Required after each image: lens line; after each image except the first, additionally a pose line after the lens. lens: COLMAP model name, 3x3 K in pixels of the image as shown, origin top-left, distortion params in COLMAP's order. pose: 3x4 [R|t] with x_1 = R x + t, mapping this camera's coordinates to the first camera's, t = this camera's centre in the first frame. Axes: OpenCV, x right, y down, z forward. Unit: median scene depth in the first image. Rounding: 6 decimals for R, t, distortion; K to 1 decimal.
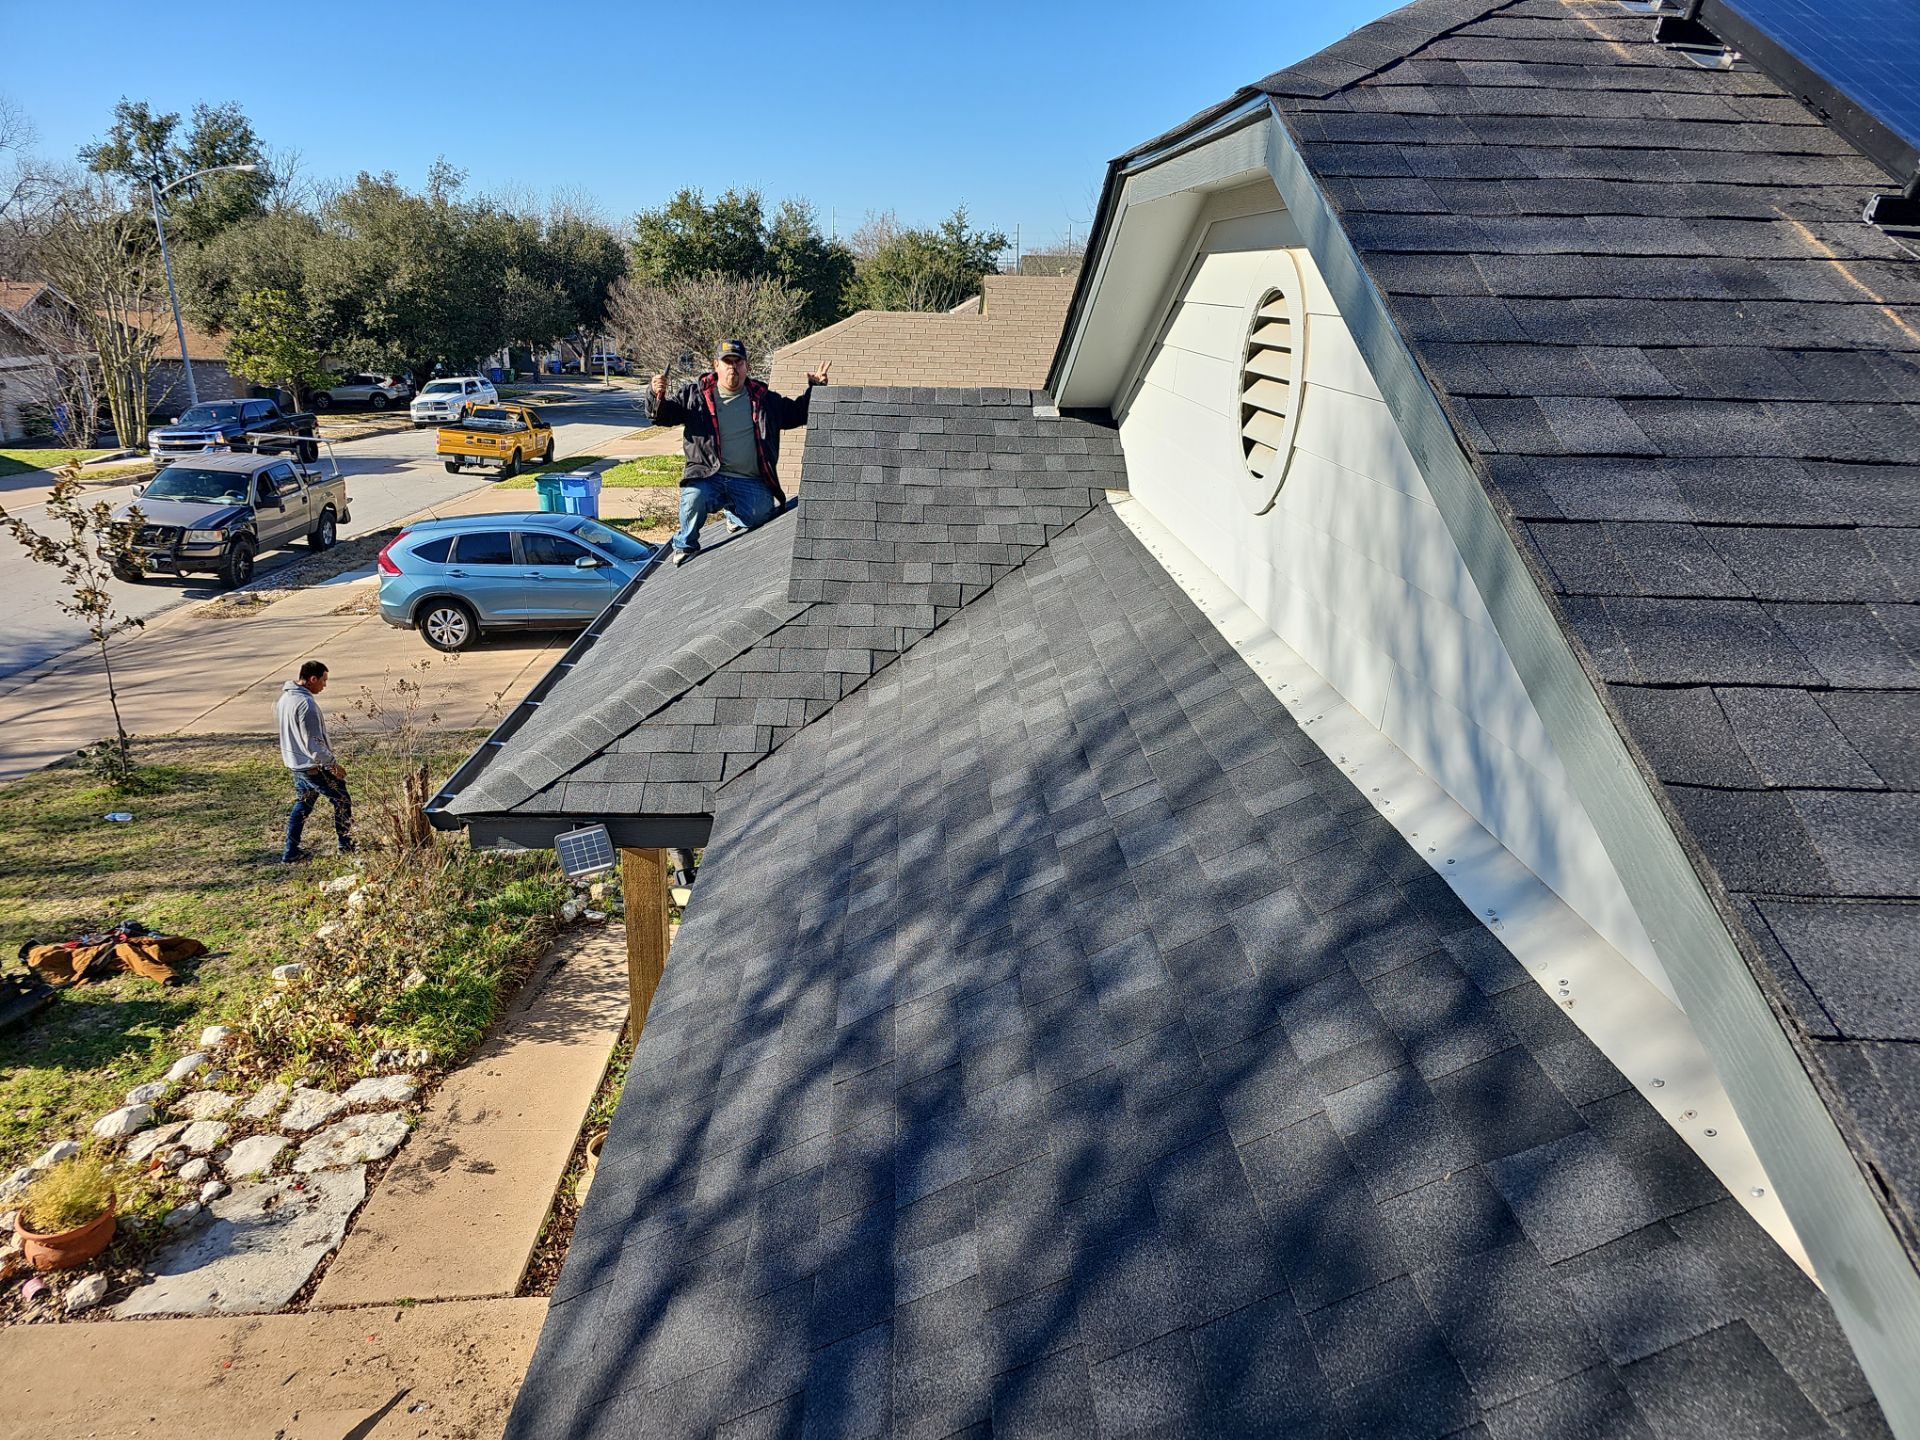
lens RADIAL K [[1260.3, 0, 942.3], [0, 1260.3, 723.4], [0, 0, 1]] dist [0.003813, -0.002397]
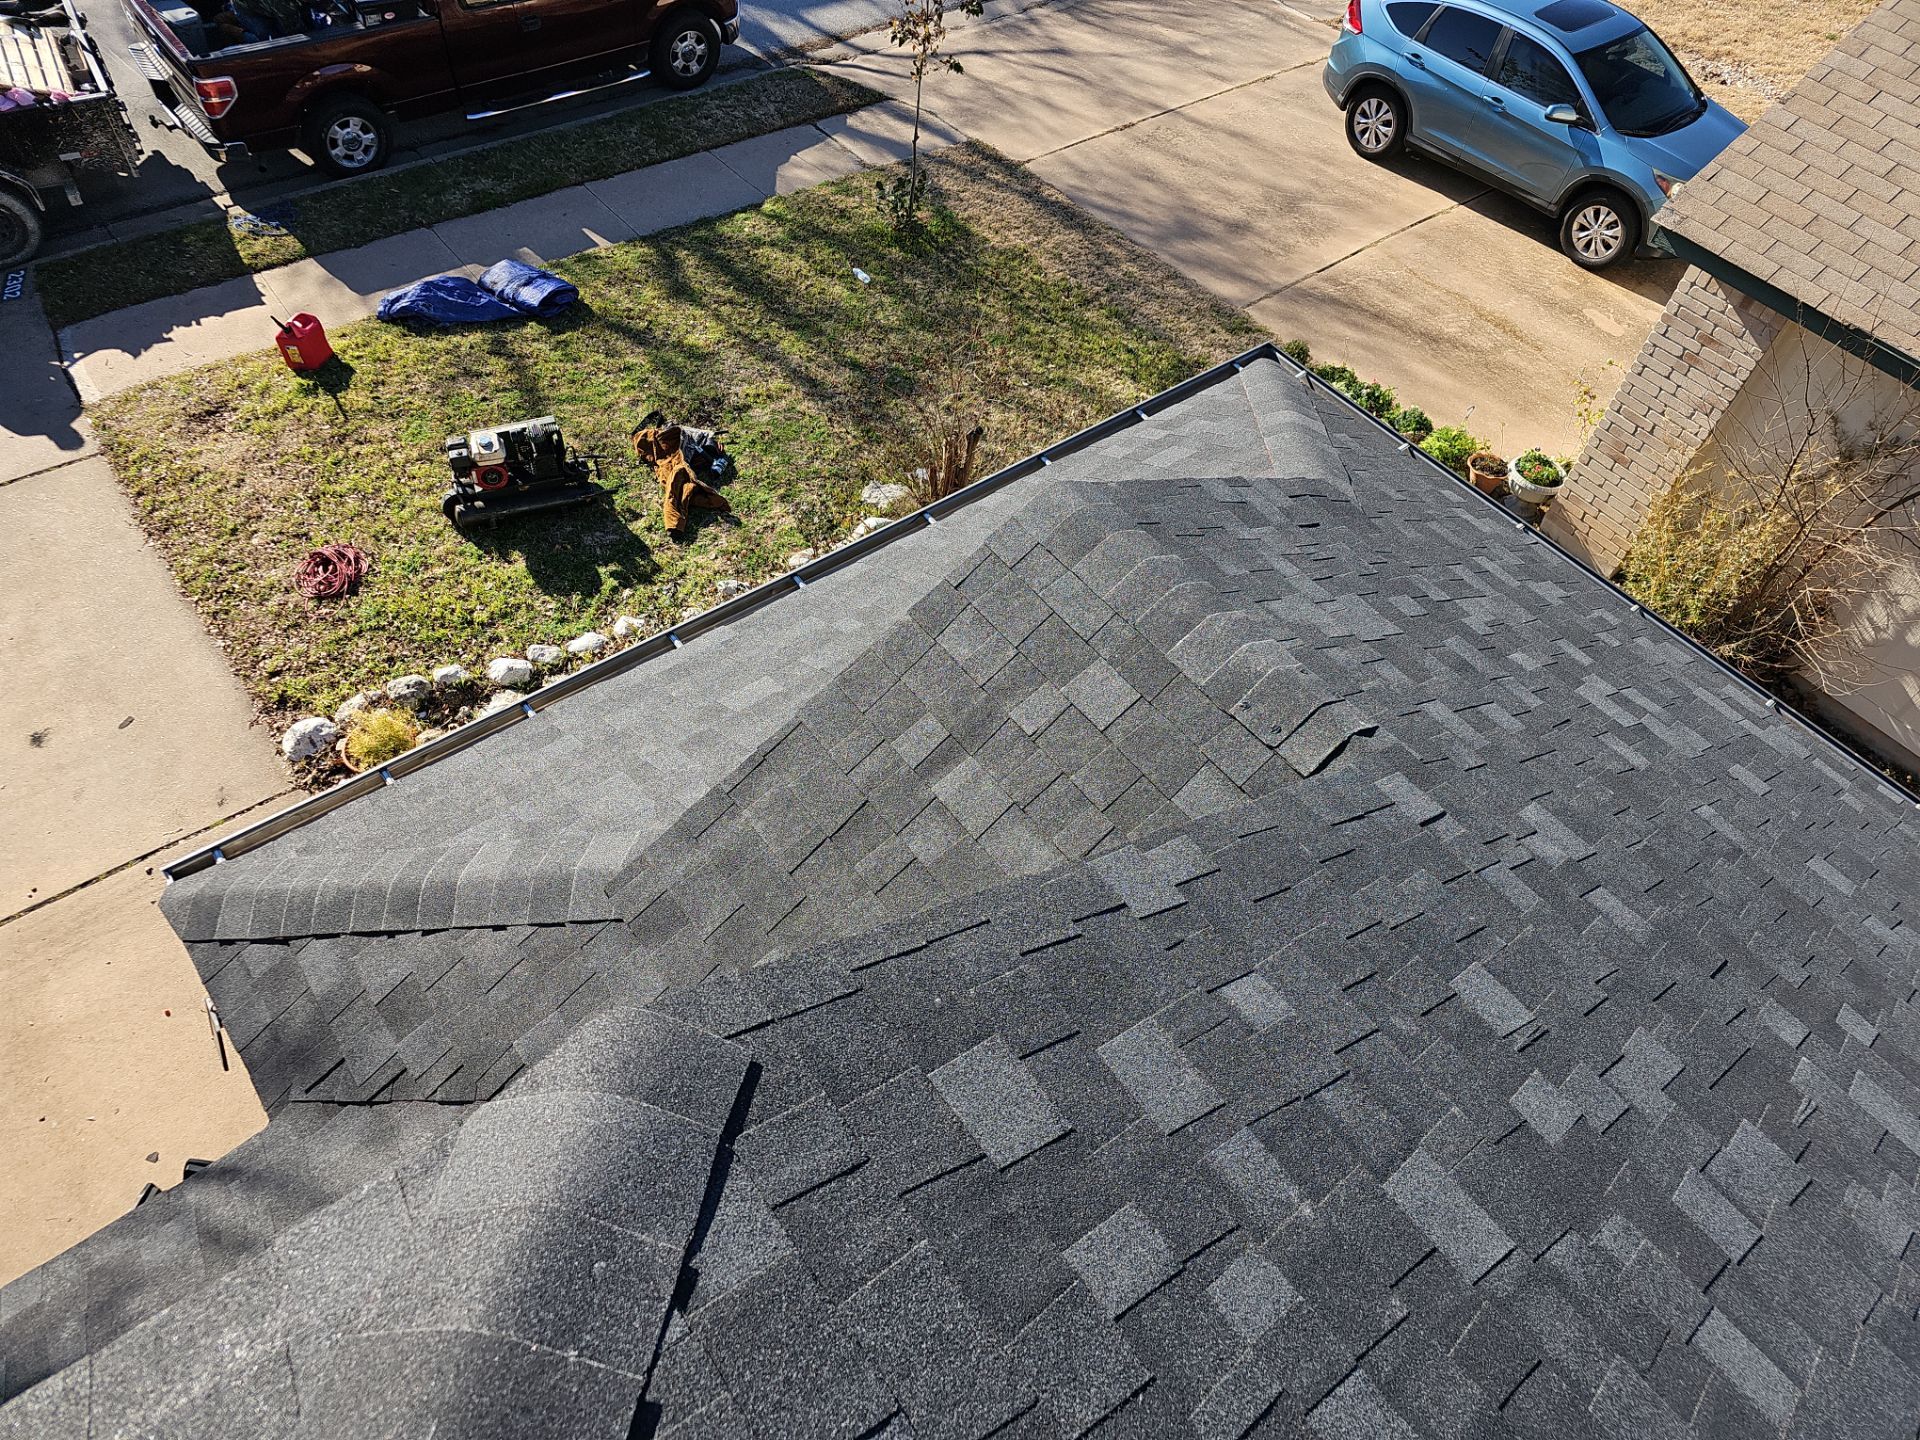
lens RADIAL K [[1260.3, 0, 942.3], [0, 1260.3, 723.4], [0, 0, 1]] dist [0.003813, -0.002397]
pose [[0.586085, 0.640233, -0.496594, 0.080270], [-0.301344, 0.741162, 0.599892, -0.192420], [0.752128, -0.201942, 0.627314, 0.231445]]
